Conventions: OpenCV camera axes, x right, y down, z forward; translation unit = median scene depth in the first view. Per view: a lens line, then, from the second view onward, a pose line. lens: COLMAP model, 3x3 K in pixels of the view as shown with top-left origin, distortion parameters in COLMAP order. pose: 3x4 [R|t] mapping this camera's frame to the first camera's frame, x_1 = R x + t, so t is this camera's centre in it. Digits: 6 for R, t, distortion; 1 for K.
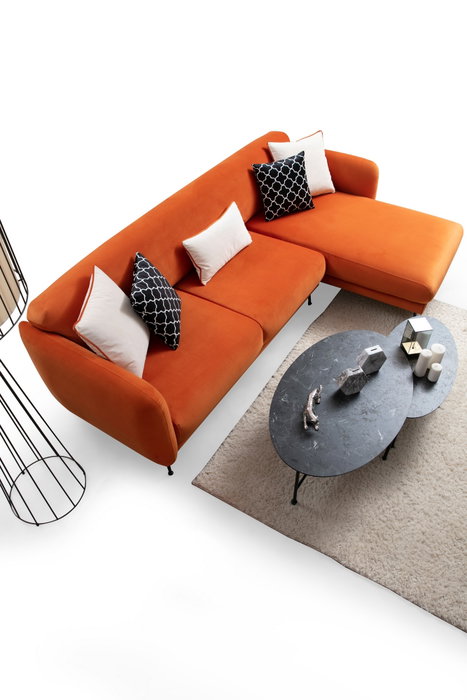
lens RADIAL K [[478.5, 0, 232.2], [0, 478.5, 351.1], [0, 0, 1]] dist [-0.095574, -0.000387]
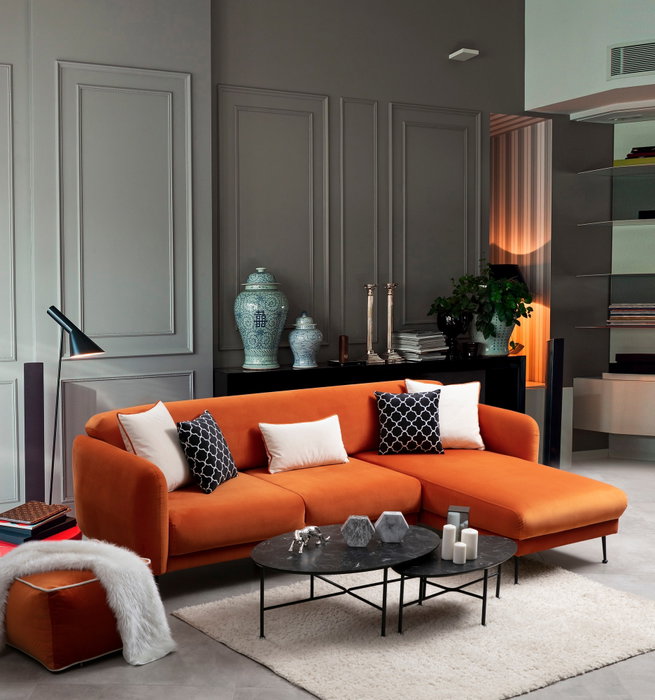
lens RADIAL K [[1172.9, 0, 316.9], [0, 1172.9, 411.2], [0, 0, 1]] dist [0.148868, 0.000000]
pose [[0.933263, 0.120043, -0.338541, 0.918435], [-0.293182, 0.799097, -0.524870, 1.098364], [0.207520, 0.589095, 0.780962, -0.974273]]
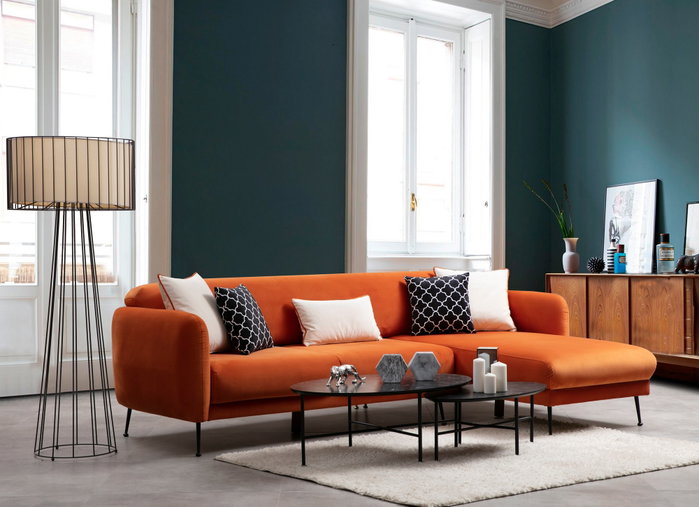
lens RADIAL K [[1365.9, 0, 357.6], [0, 1365.9, 245.1], [0, 0, 1]] dist [0.288755, 0.000000]
pose [[0.939543, 0.028041, -0.341280, 1.124682], [-0.259838, 0.707510, -0.657201, 1.733175], [0.223030, 0.706147, 0.672023, -1.099505]]
